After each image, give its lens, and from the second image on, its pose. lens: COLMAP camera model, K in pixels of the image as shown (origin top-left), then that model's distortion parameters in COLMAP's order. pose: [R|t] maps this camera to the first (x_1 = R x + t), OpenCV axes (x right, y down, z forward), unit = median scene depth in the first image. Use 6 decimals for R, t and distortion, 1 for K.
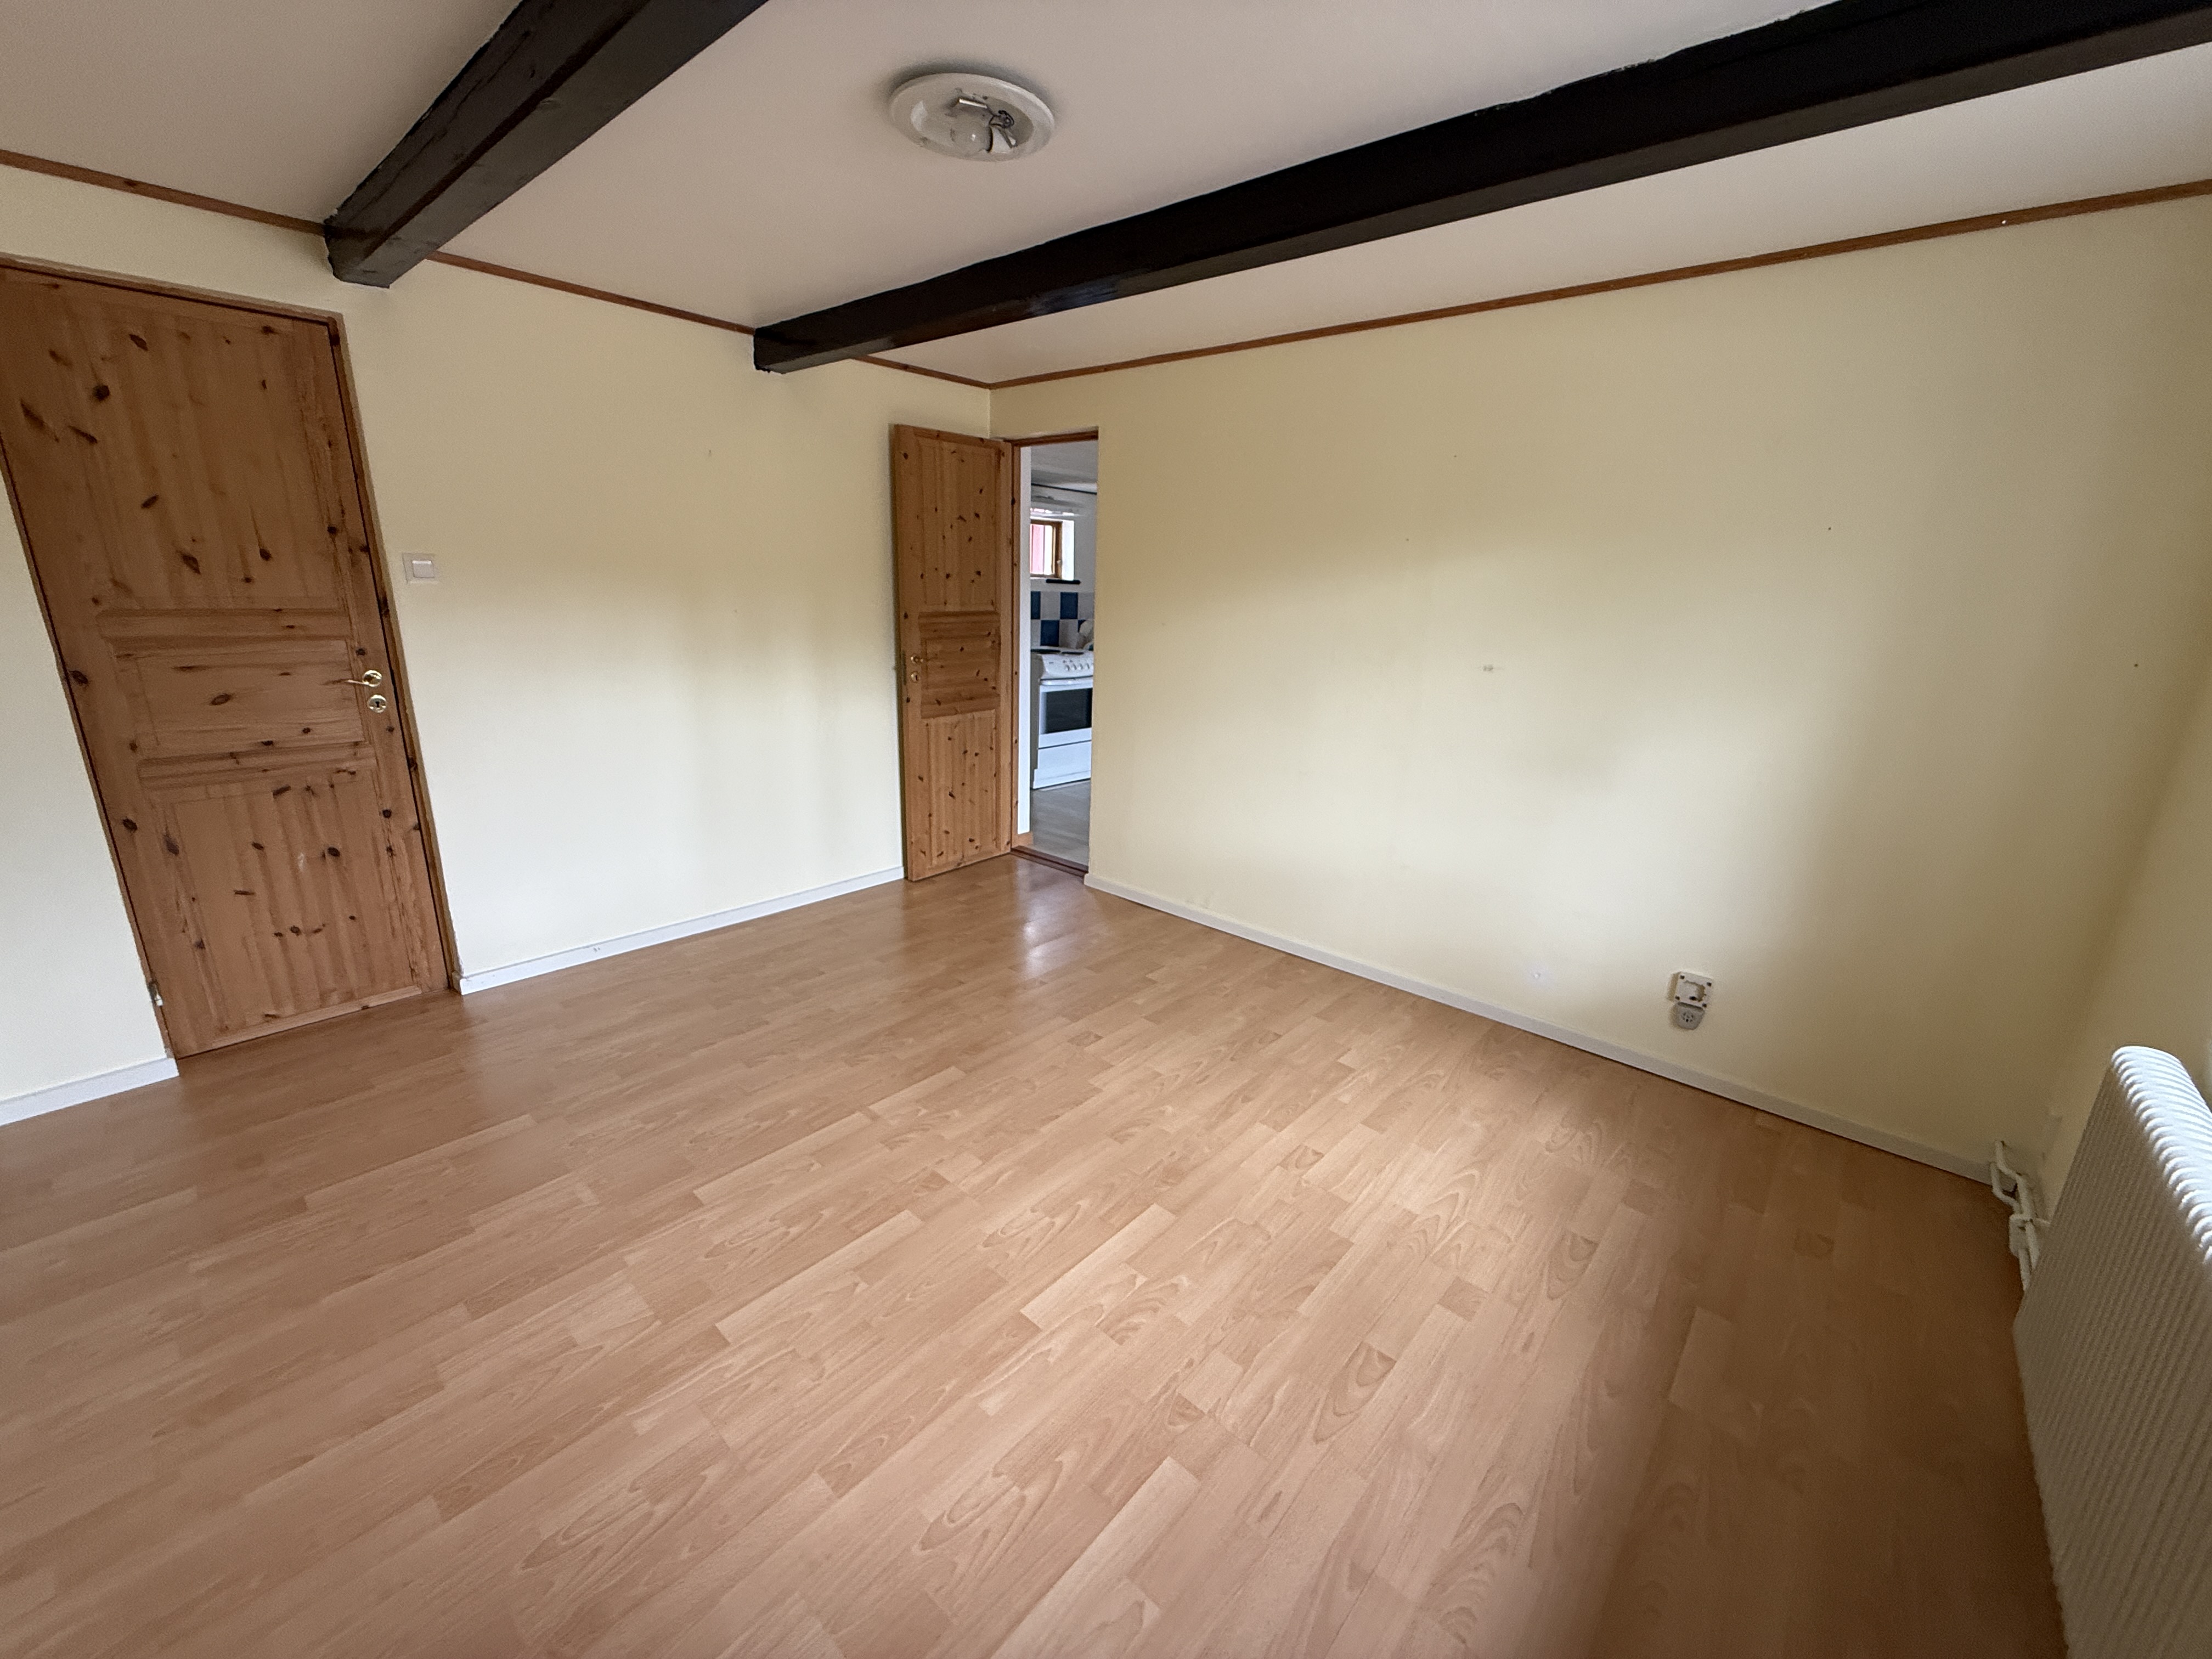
lens RADIAL K [[889.6, 0, 1104.2], [0, 889.6, 831.7], [0, 0, 1]] dist [-0.001038, 0.000552]
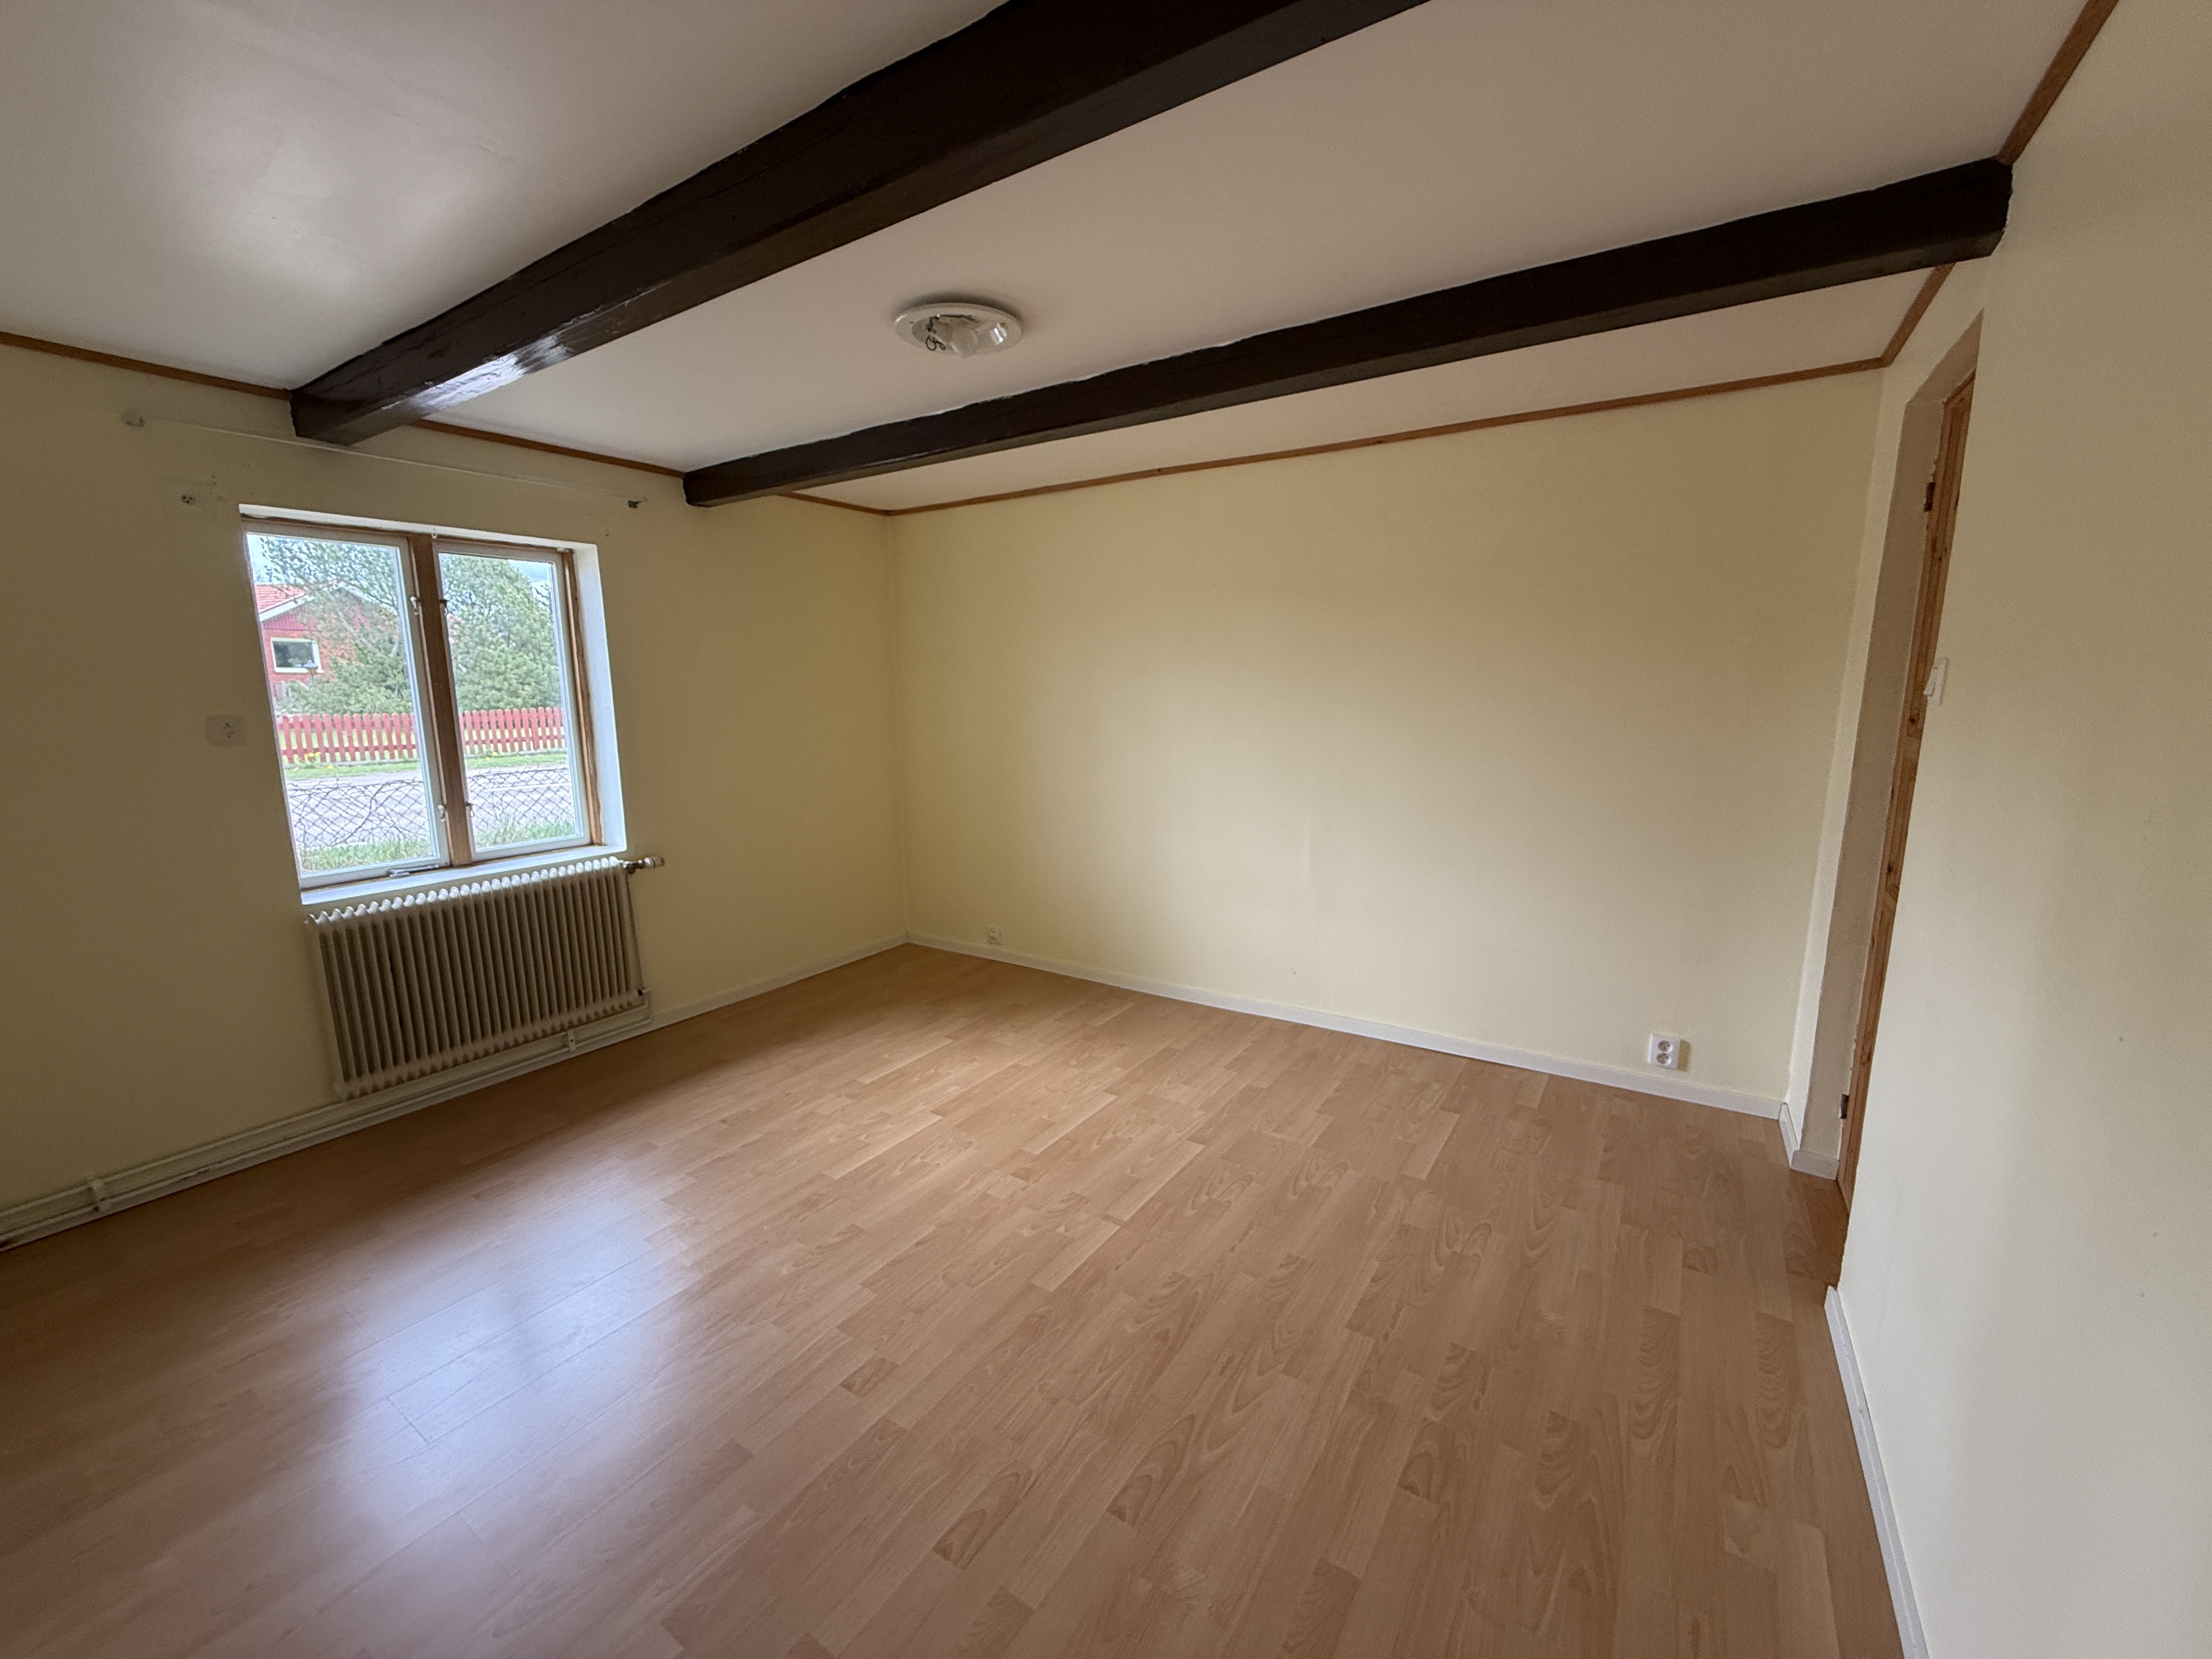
lens RADIAL K [[889.6, 0, 1104.2], [0, 889.6, 831.7], [0, 0, 1]] dist [-0.001038, 0.000552]
pose [[-0.989707, 0.003163, -0.143072, -0.125825], [-0.058543, 0.903323, 0.424947, -0.522499], [0.130585, 0.428949, -0.893840, 1.842625]]
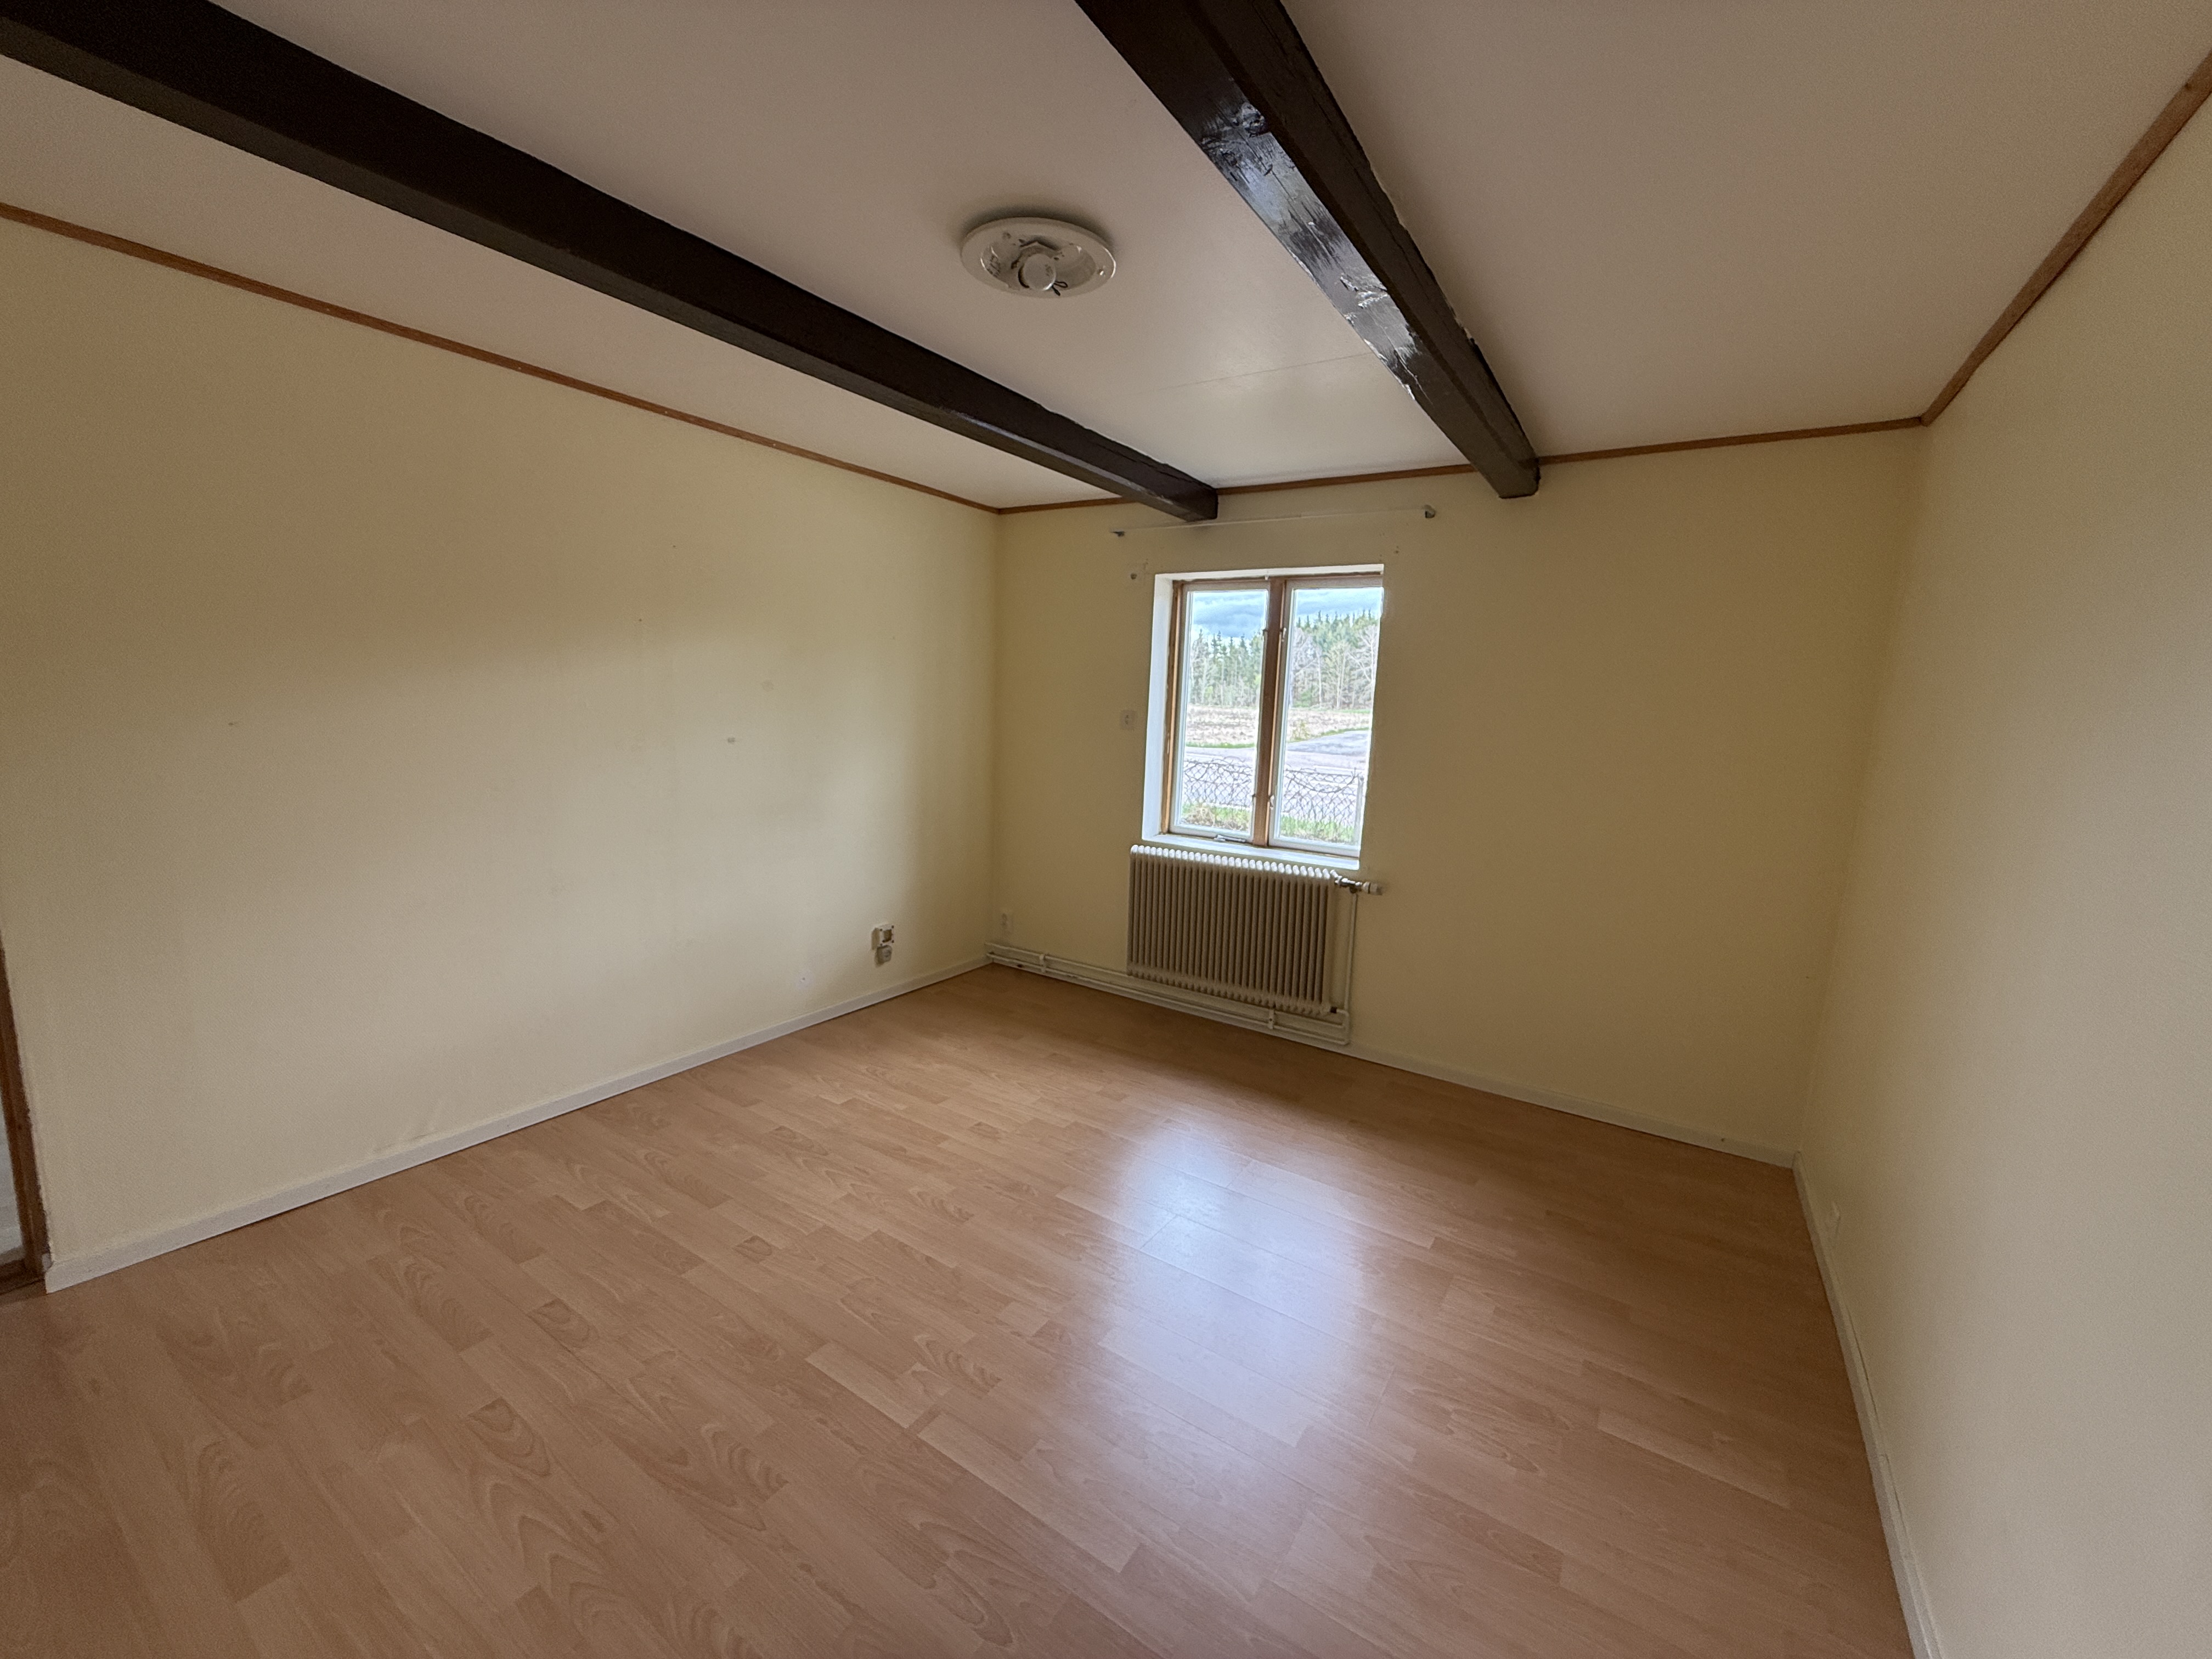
lens RADIAL K [[880.5, 0, 1098.3], [0, 880.5, 834.1], [0, 0, 1]] dist [0.002060, 0.001028]
pose [[-0.134835, -0.193813, 0.971728, -0.961899], [0.229946, 0.947791, 0.220946, -0.278166], [-0.963818, 0.253236, -0.083229, 0.878296]]
